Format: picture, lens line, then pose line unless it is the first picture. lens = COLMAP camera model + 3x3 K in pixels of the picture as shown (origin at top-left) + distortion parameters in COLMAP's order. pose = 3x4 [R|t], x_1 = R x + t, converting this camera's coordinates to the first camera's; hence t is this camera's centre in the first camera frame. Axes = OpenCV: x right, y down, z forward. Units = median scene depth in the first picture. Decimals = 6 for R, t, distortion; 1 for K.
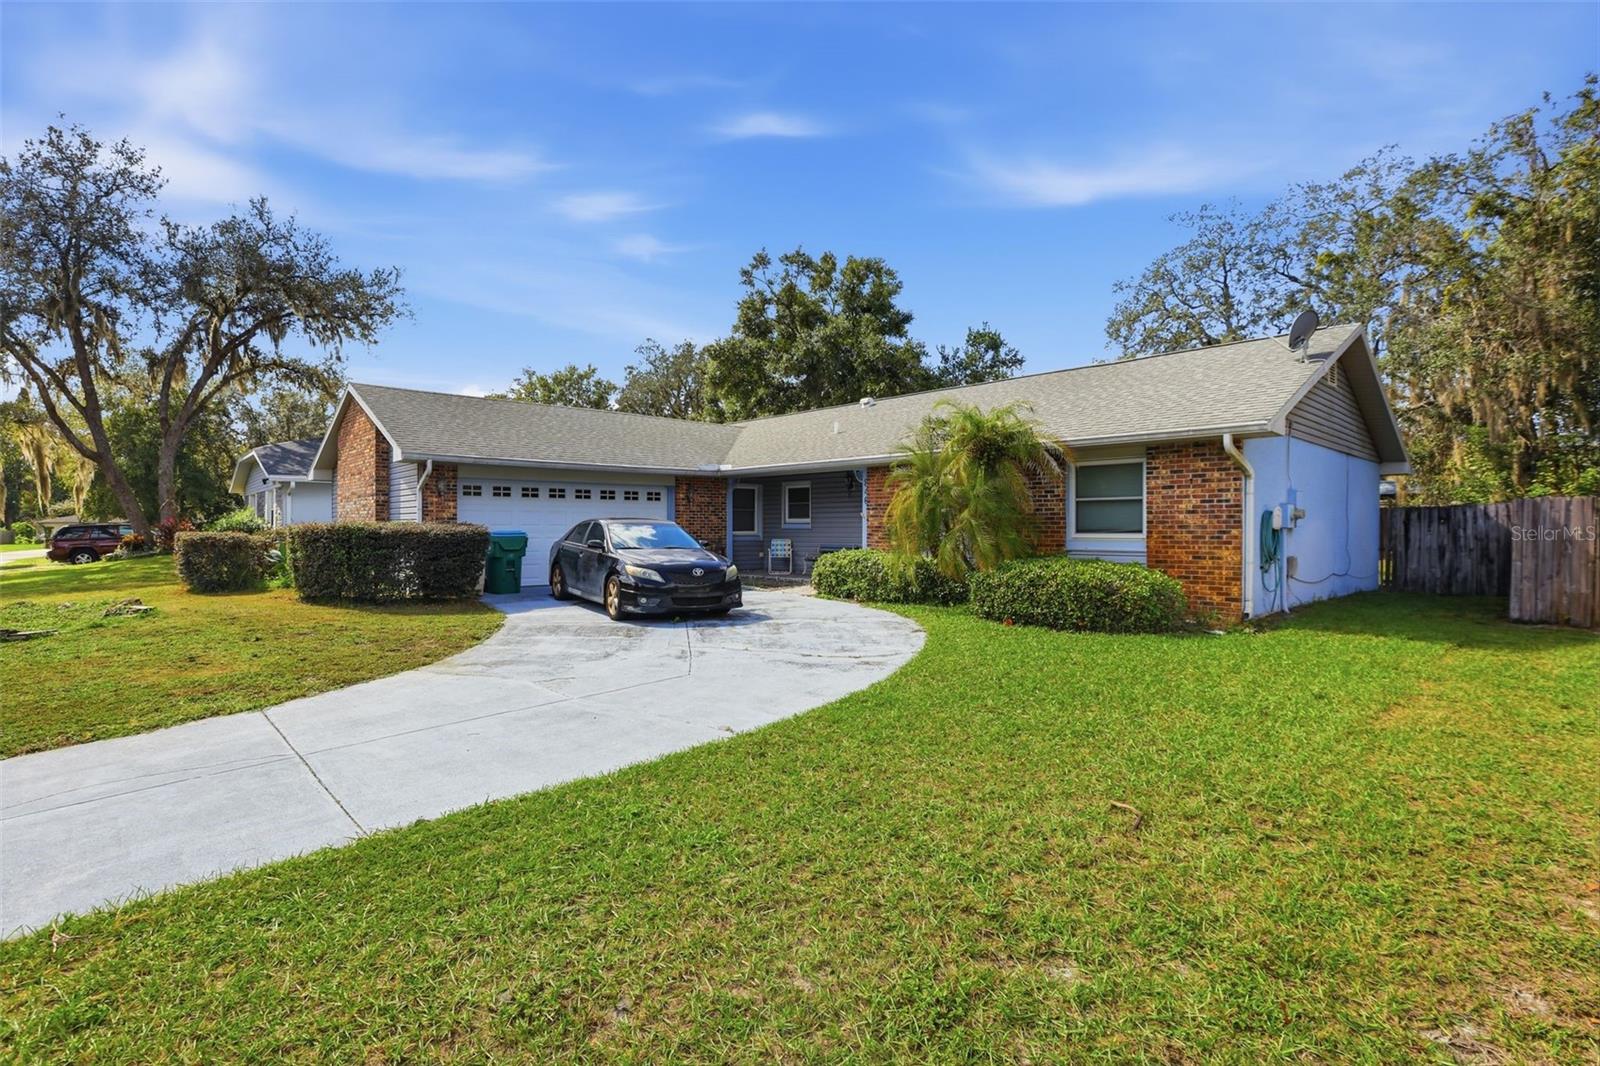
lens RADIAL K [[763.2, 0, 771.5], [0, 763.2, 526.9], [0, 0, 1]] dist [-0.066564, 0.027793]
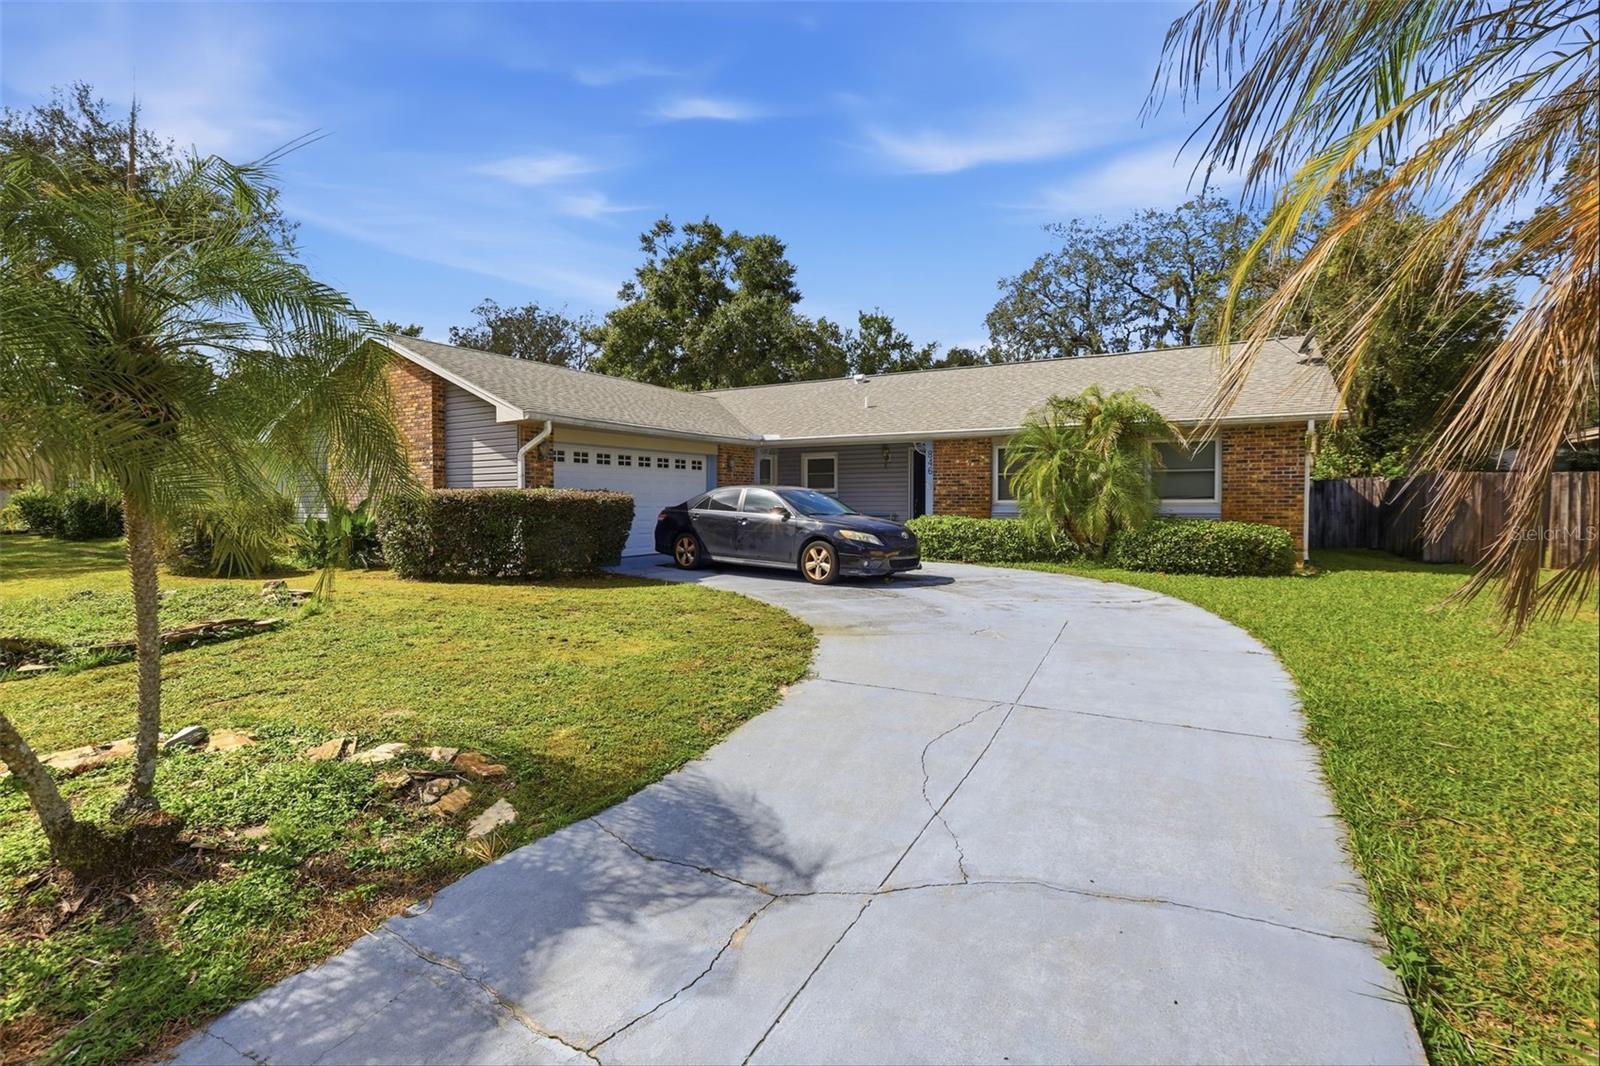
lens RADIAL K [[763.2, 0, 771.5], [0, 763.2, 526.9], [0, 0, 1]] dist [-0.066564, 0.027793]
pose [[0.954043, -0.013177, 0.299379, -0.411351], [0.003905, 0.999495, 0.031549, 0.009697], [-0.299644, -0.028930, 0.953612, 0.039024]]
